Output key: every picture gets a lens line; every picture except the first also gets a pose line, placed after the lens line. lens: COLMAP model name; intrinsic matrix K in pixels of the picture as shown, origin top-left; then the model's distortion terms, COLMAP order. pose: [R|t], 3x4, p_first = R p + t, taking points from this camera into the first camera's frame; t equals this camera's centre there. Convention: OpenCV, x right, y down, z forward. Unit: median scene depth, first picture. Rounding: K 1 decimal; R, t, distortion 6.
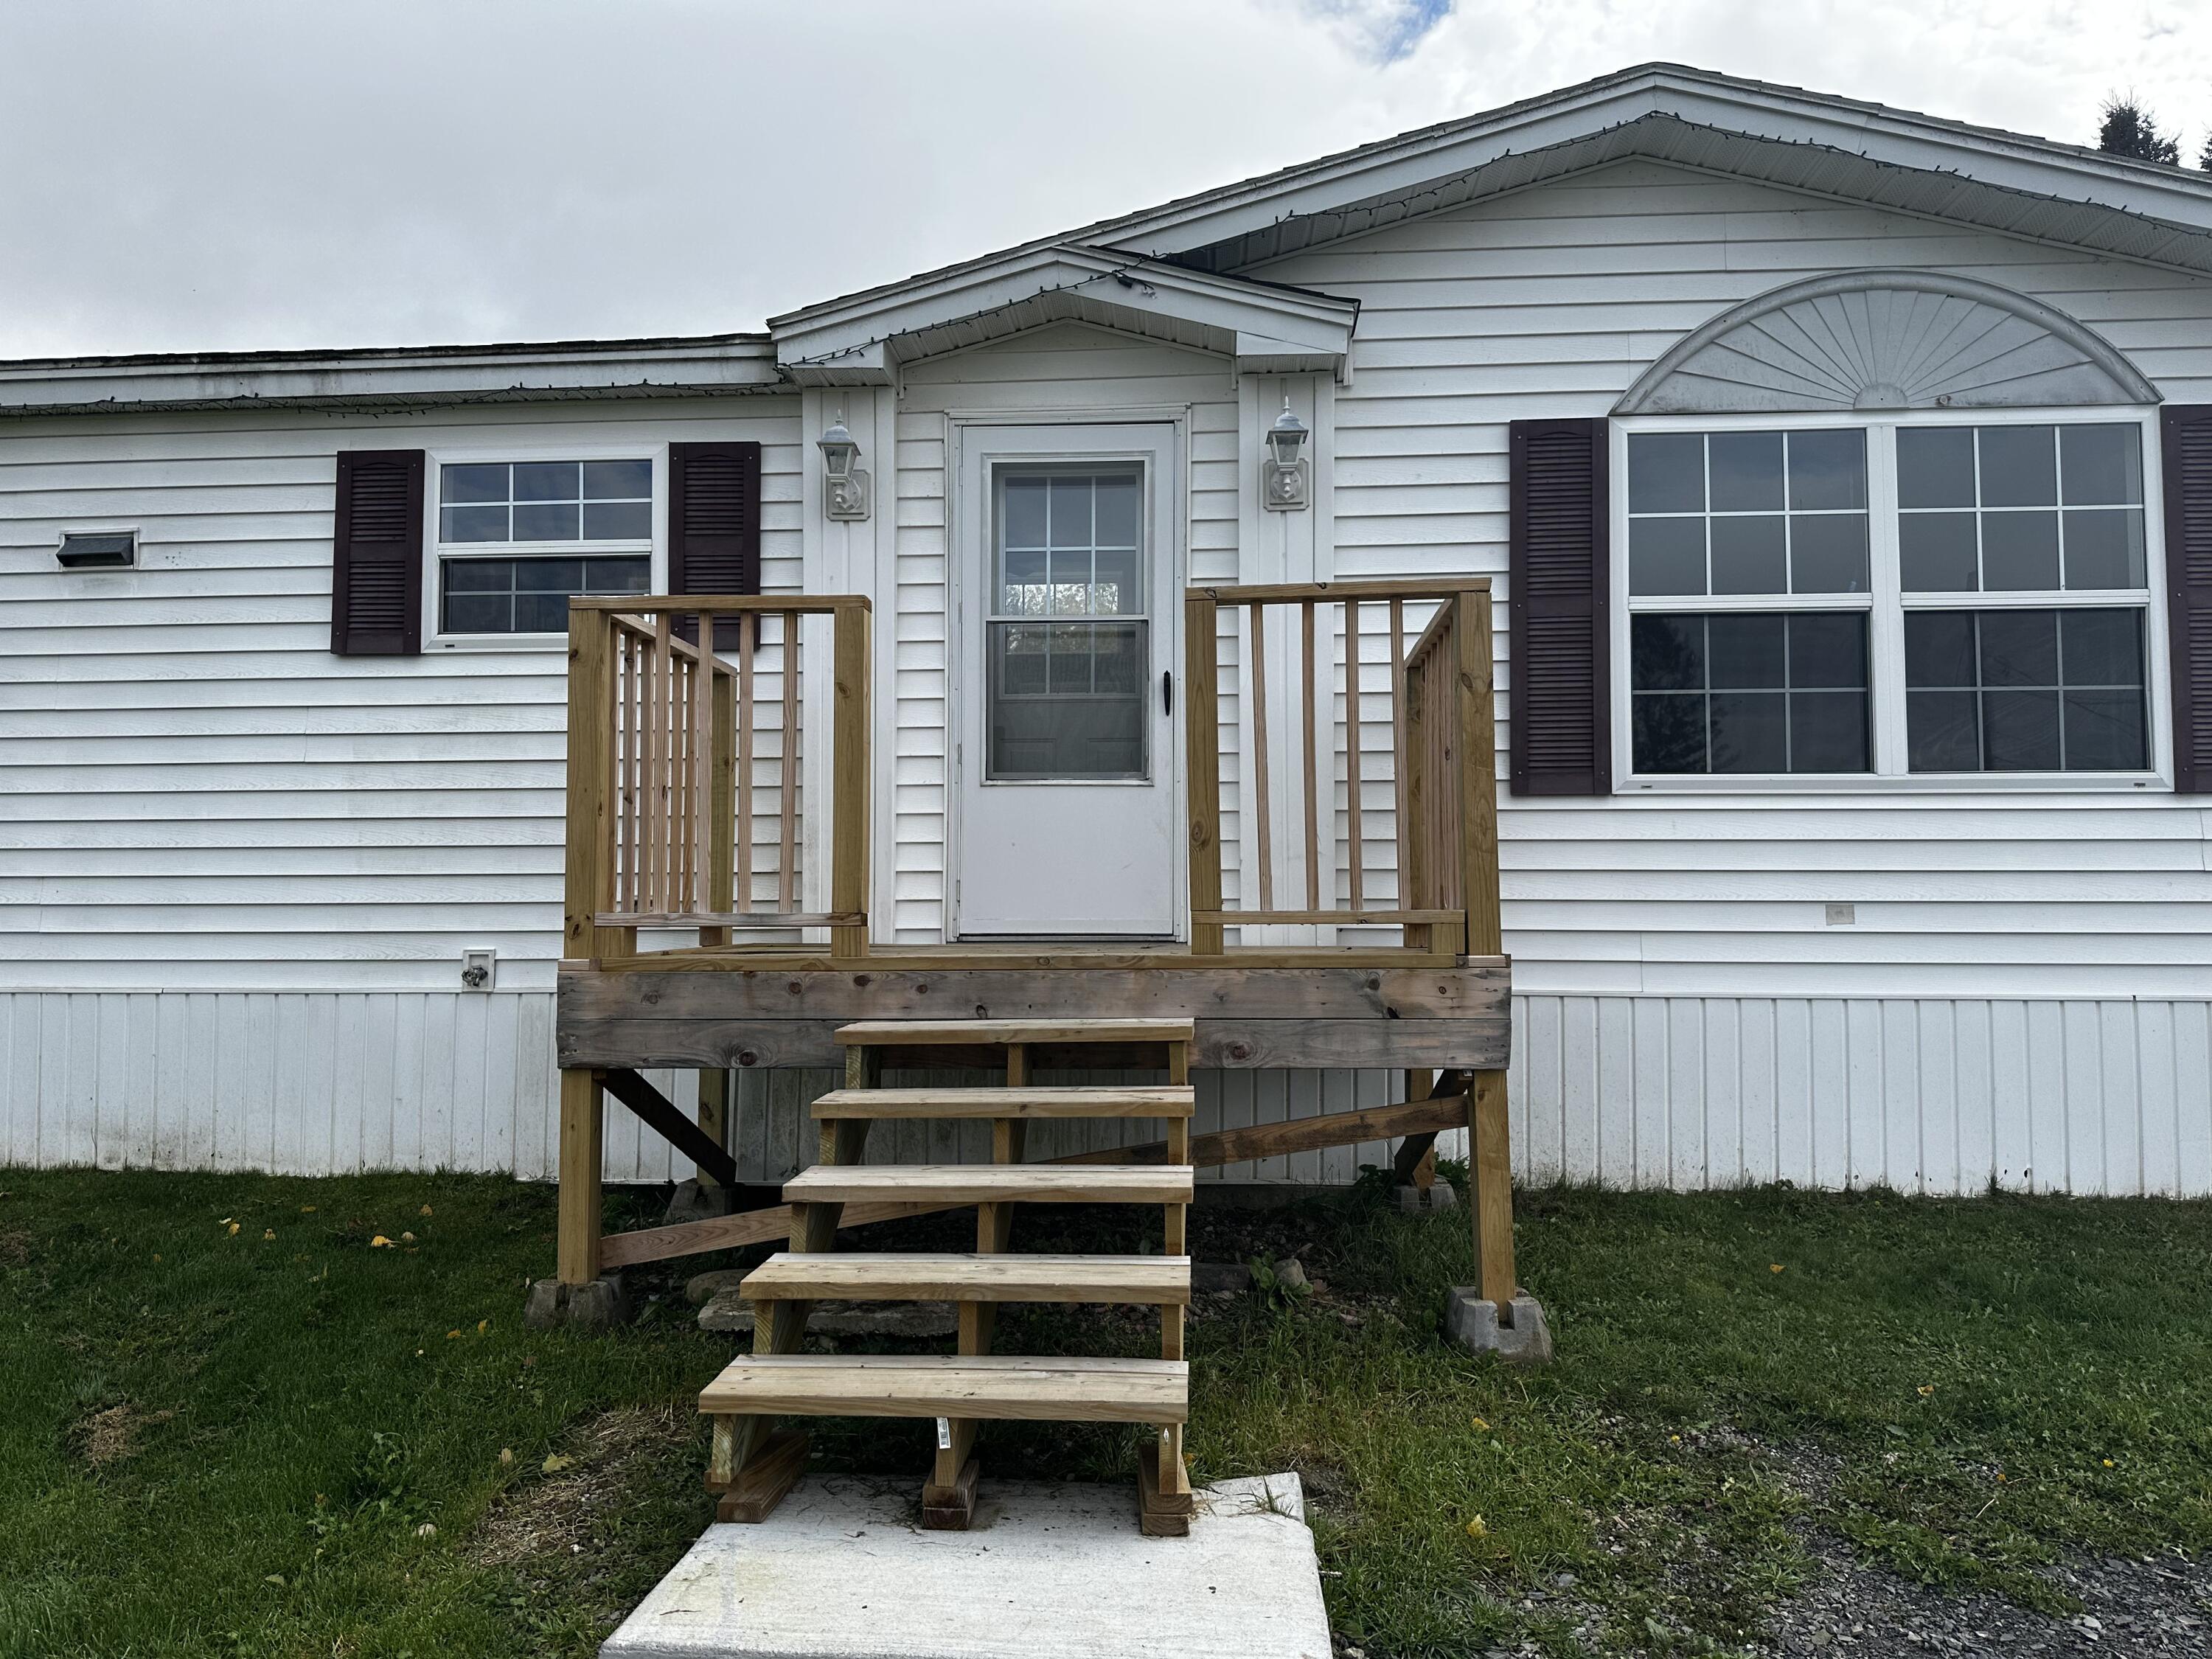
lens RADIAL K [[1552.0, 0, 1099.9], [0, 1552.0, 837.9], [0, 0, 1]] dist [0.066495, -0.079316]
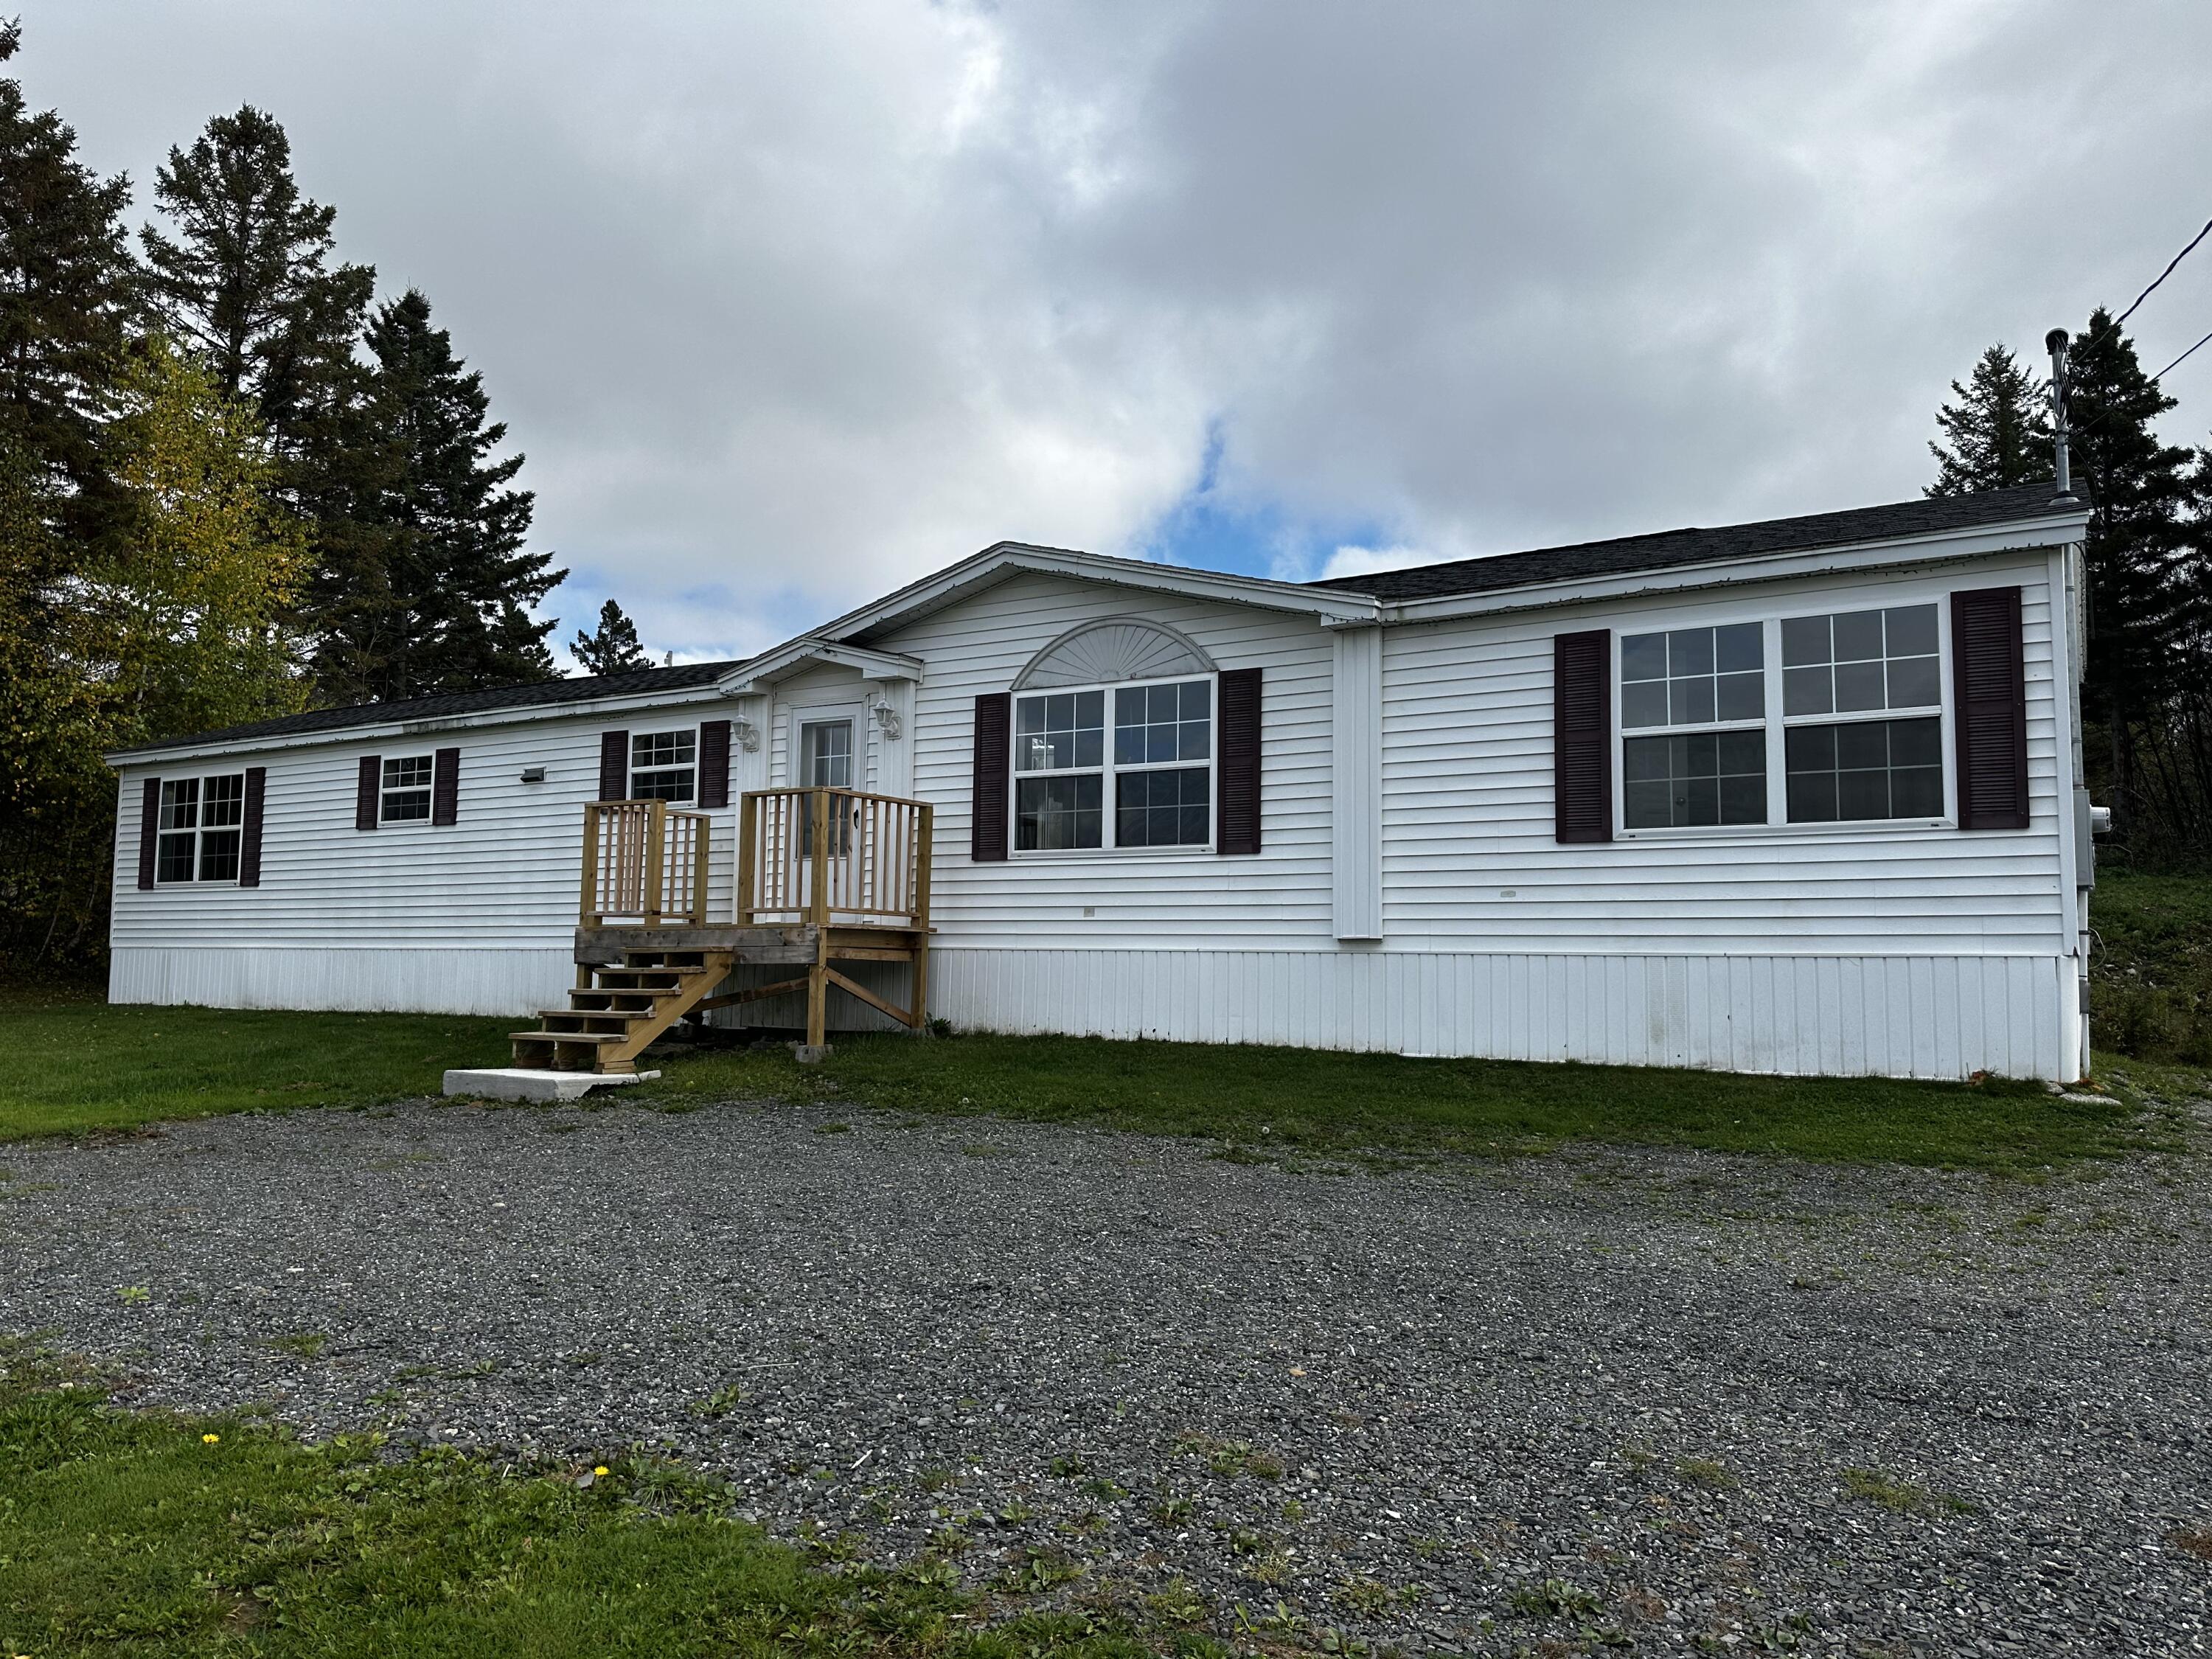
lens RADIAL K [[1552.0, 0, 1097.4], [0, 1552.0, 815.5], [0, 0, 1]] dist [0.066495, -0.079316]
pose [[0.890520, -0.034195, -0.453656, 1.453495], [0.014628, 0.998808, -0.046574, 0.014607], [0.454708, 0.034839, 0.889959, -0.923891]]
